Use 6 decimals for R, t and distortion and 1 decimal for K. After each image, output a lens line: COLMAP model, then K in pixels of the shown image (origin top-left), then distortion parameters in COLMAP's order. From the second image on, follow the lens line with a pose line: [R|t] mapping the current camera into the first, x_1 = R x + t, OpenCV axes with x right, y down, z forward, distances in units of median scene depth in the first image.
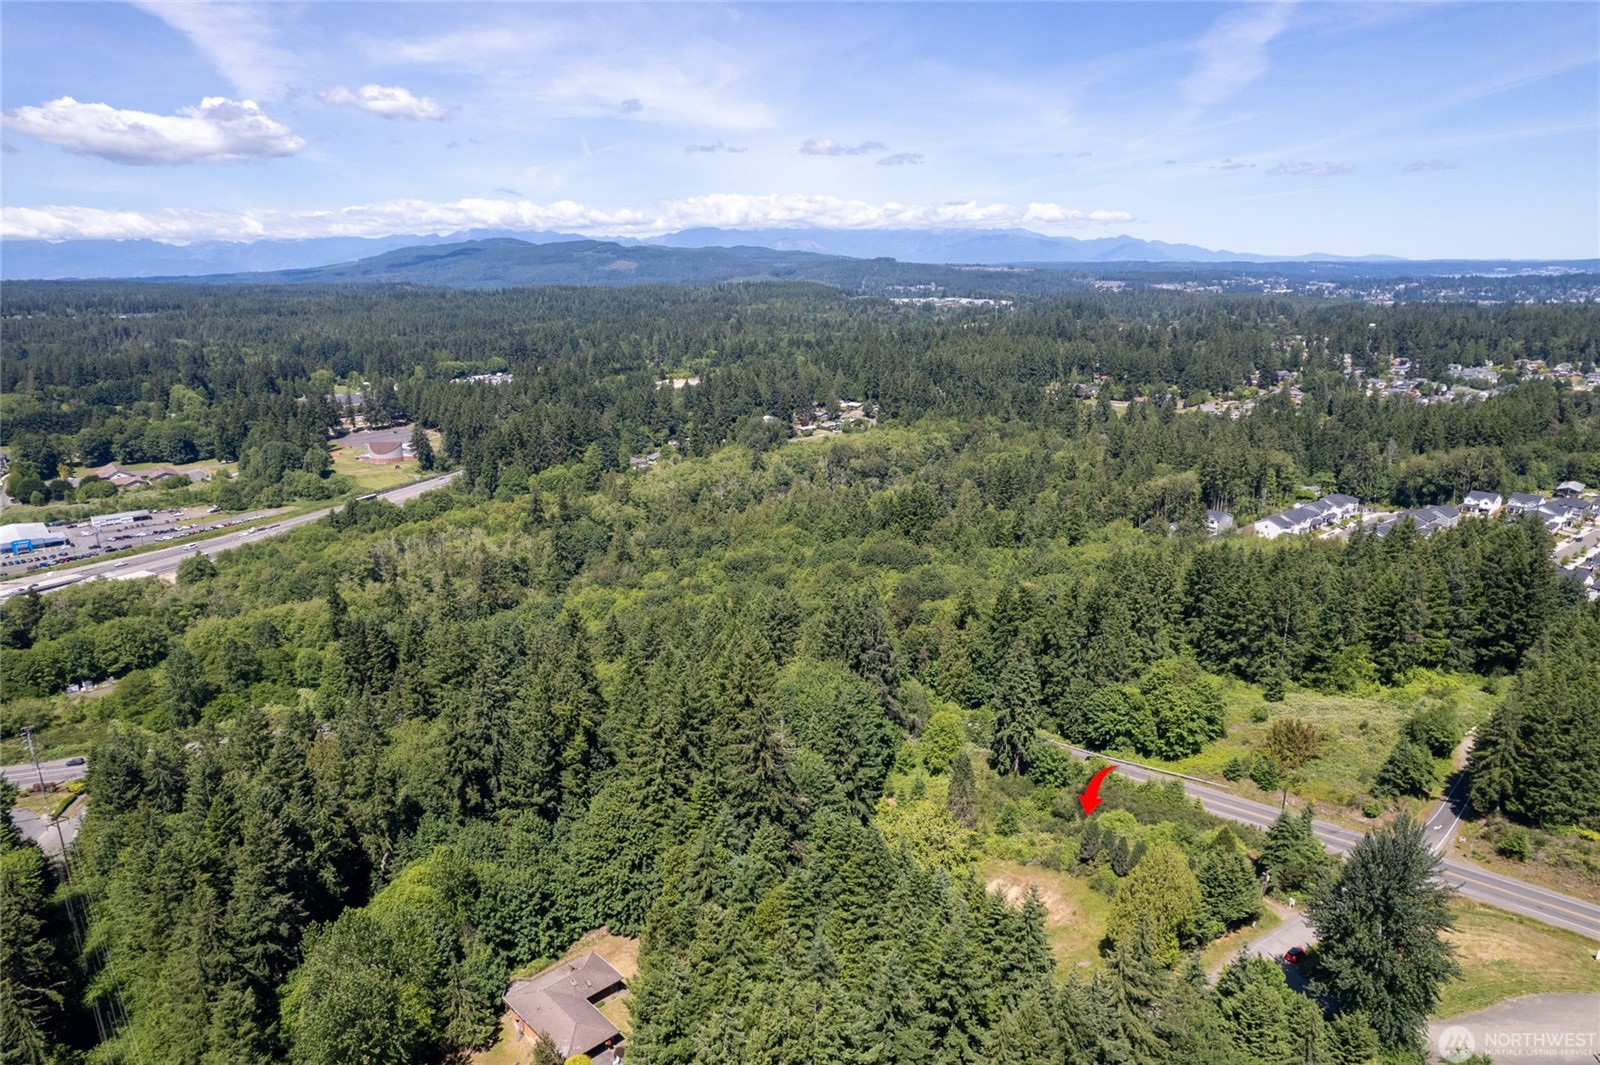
lens RADIAL K [[1031.0, 0, 800.0], [0, 1031.0, 532.5], [0, 0, 1]] dist [-0.066045, 0.061444]
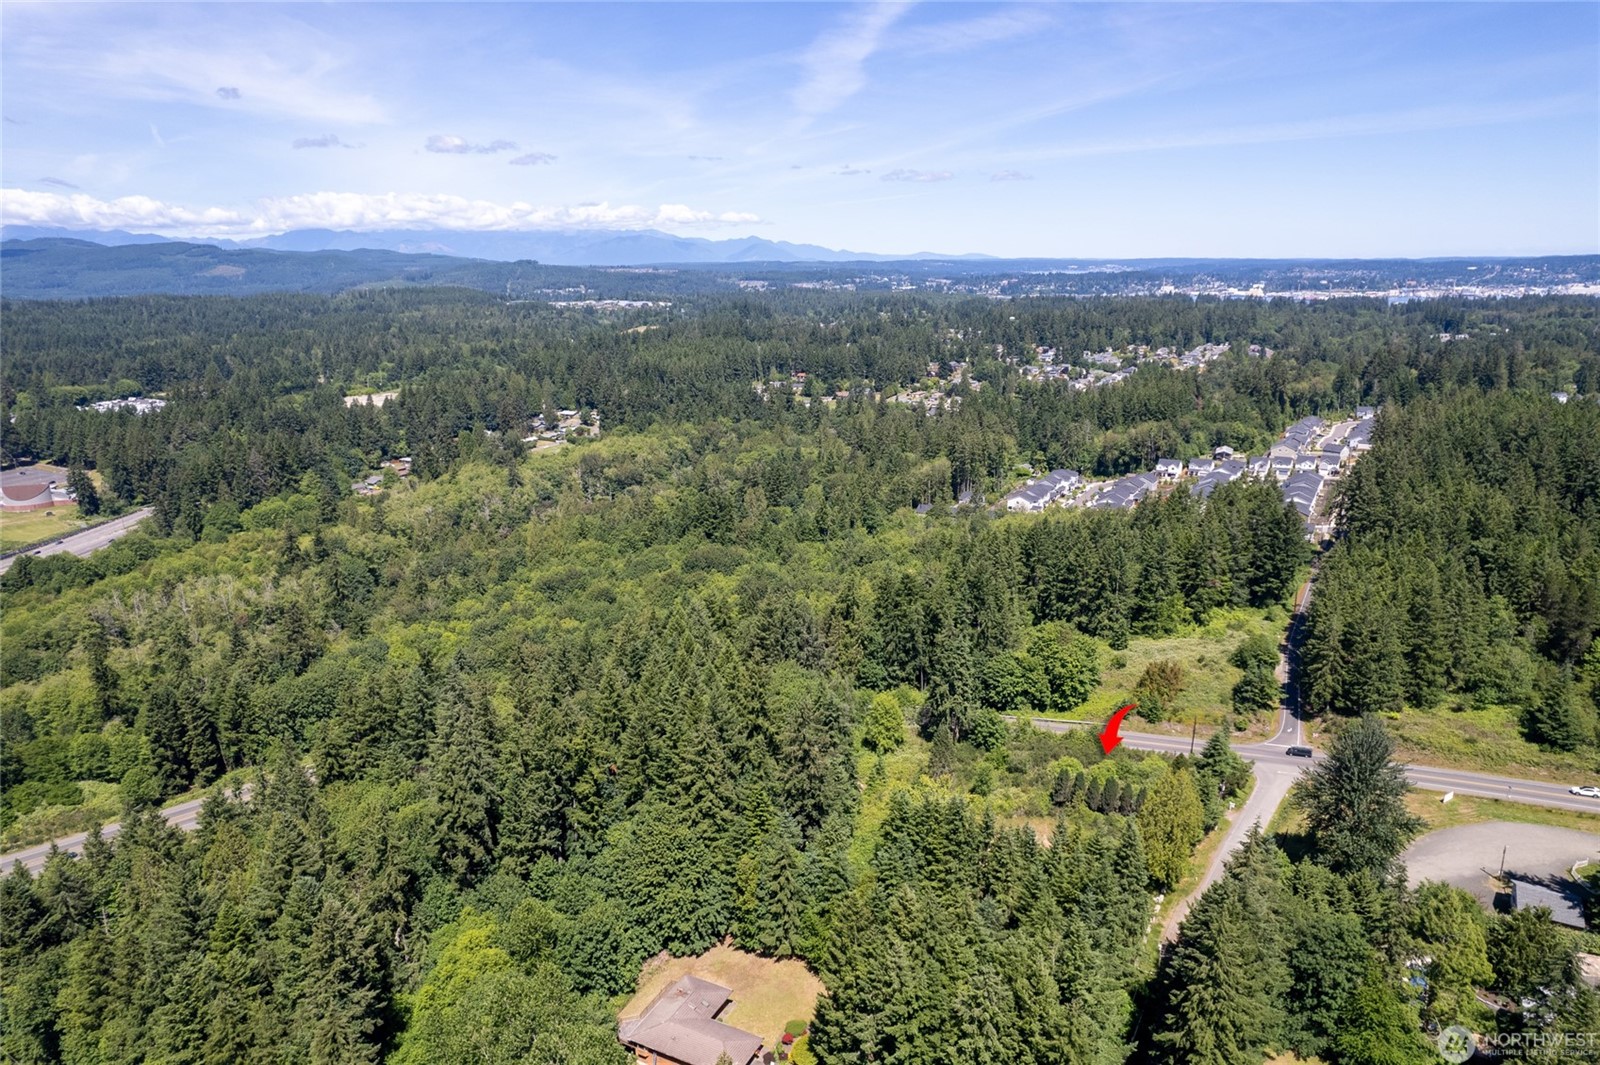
lens RADIAL K [[1031.0, 0, 800.0], [0, 1031.0, 532.5], [0, 0, 1]] dist [-0.066045, 0.061444]
pose [[0.940934, -0.087724, 0.327027, -0.092571], [0.087980, 0.996023, 0.014042, -0.006246], [-0.326959, 0.015559, 0.944911, 0.001889]]
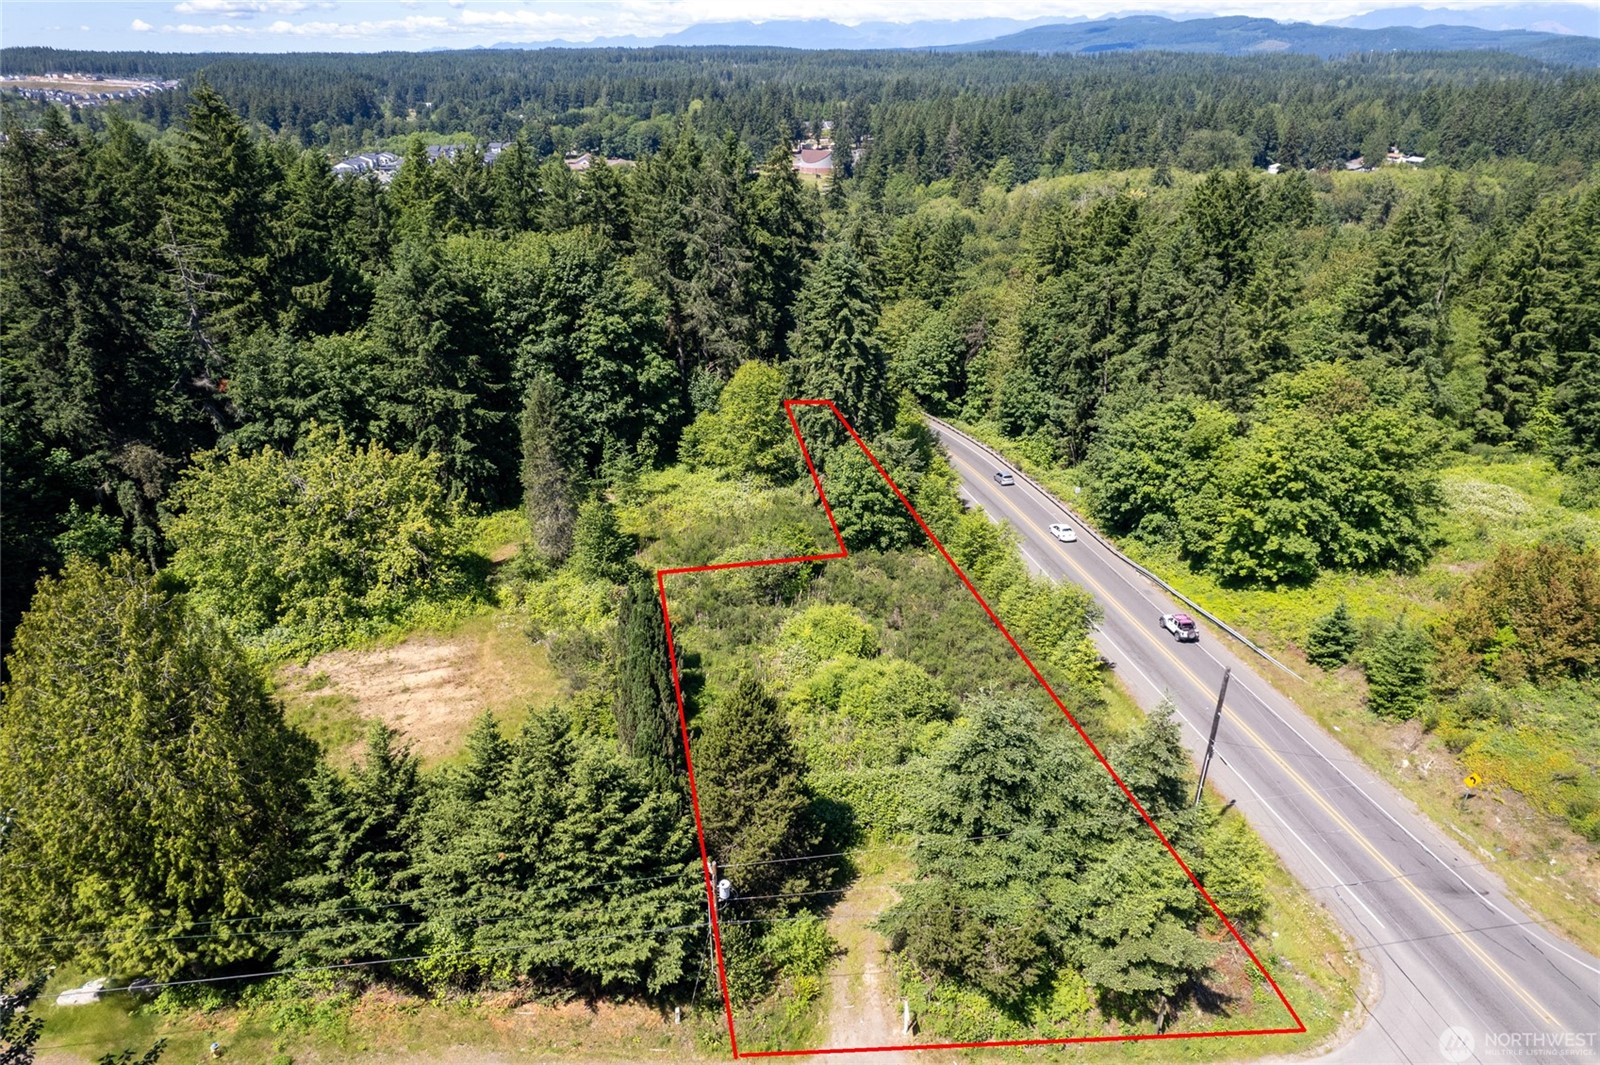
lens RADIAL K [[1031.0, 0, 800.0], [0, 1031.0, 532.5], [0, 0, 1]] dist [-0.066045, 0.061444]
pose [[0.835789, 0.244707, -0.491502, 0.138858], [-0.150762, 0.963062, 0.223118, 0.046036], [0.527946, -0.112379, 0.841810, 0.191355]]
